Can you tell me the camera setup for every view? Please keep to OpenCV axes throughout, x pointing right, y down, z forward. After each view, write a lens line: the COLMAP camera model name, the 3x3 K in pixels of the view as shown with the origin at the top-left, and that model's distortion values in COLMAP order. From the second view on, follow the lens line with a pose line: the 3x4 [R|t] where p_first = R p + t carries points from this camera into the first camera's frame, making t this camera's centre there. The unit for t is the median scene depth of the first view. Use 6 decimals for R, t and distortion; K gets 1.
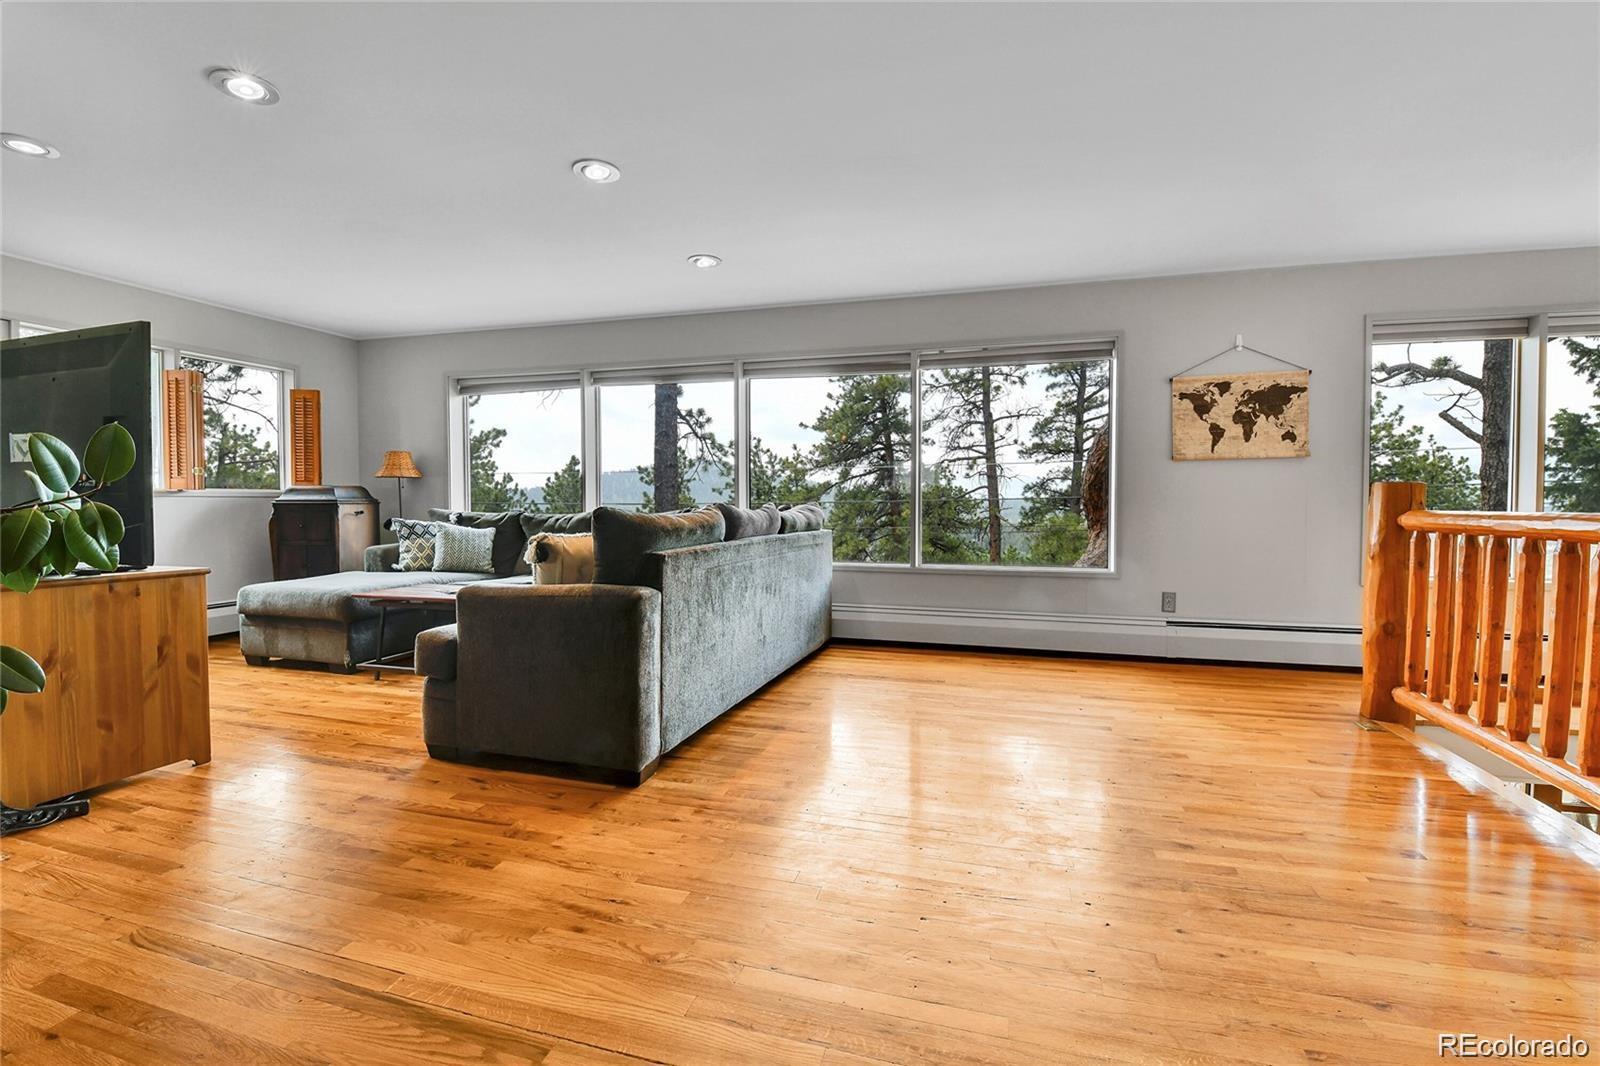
lens RADIAL K [[700.8, 0, 796.7], [0, 700.8, 521.1], [0, 0, 1]] dist [-0.014452, -0.000629]
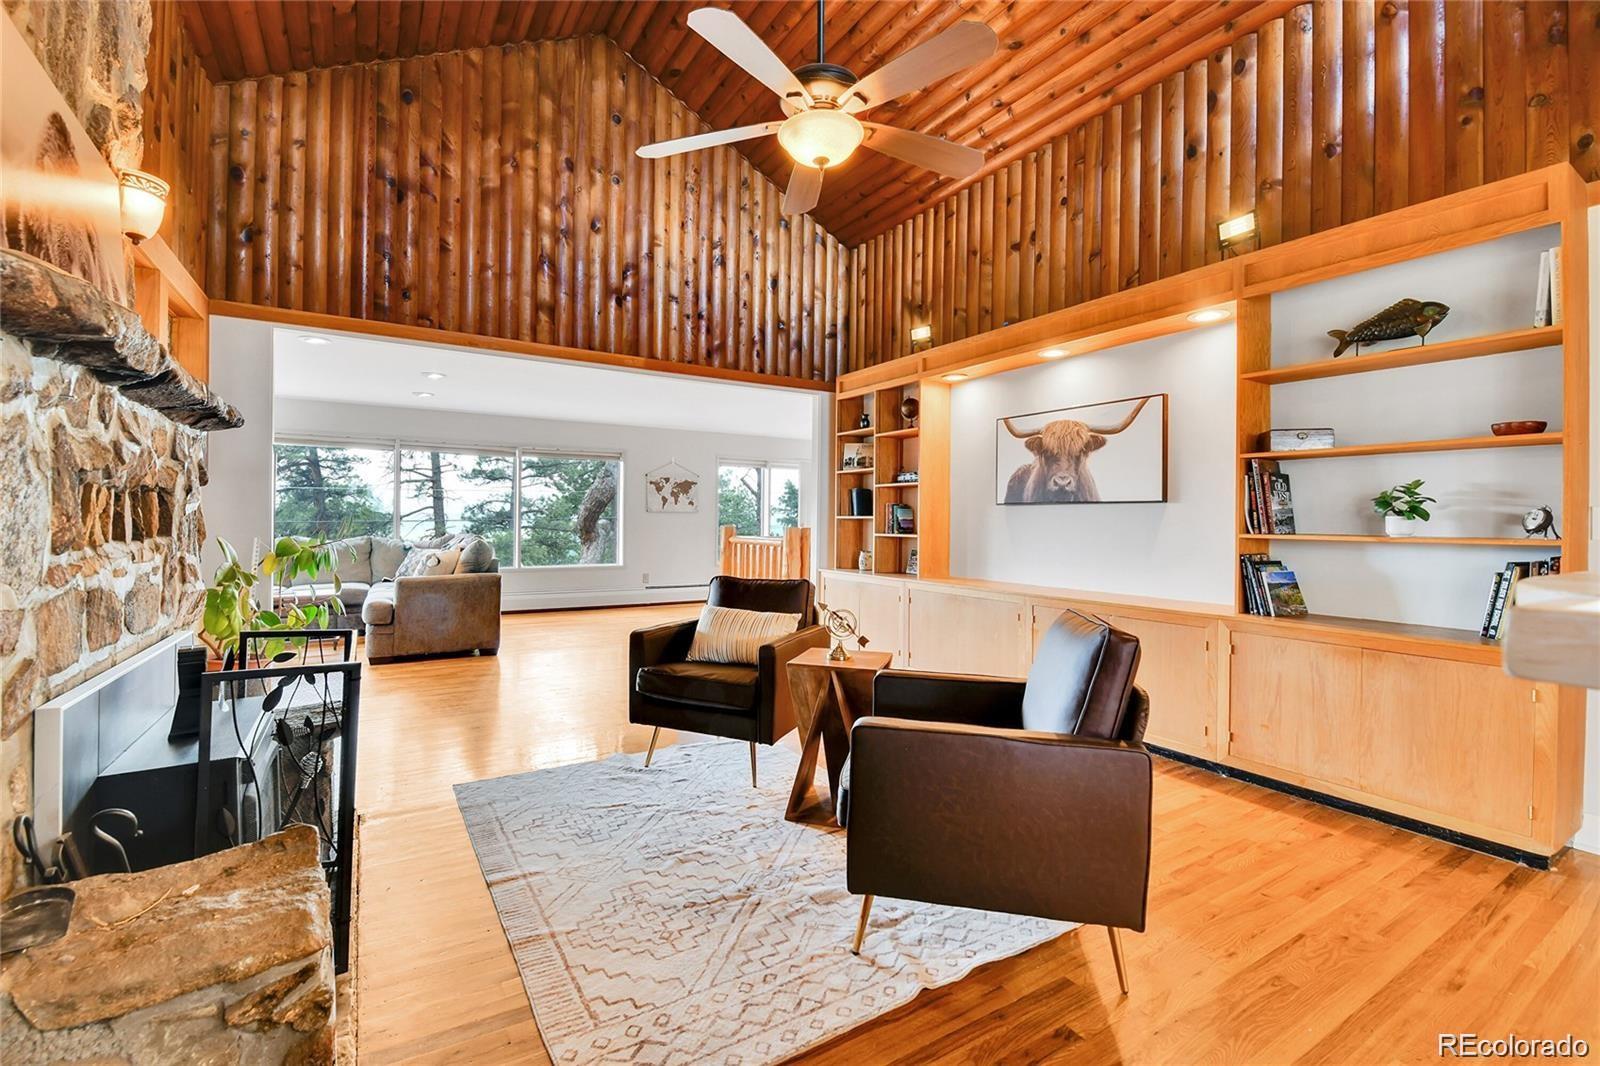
lens RADIAL K [[700.8, 0, 796.7], [0, 700.8, 521.1], [0, 0, 1]] dist [-0.014452, -0.000629]
pose [[0.676577, 0.004242, 0.736360, -0.154861], [0.010589, 0.999824, -0.015490, -0.004434], [-0.736296, 0.018278, 0.676413, -0.167762]]
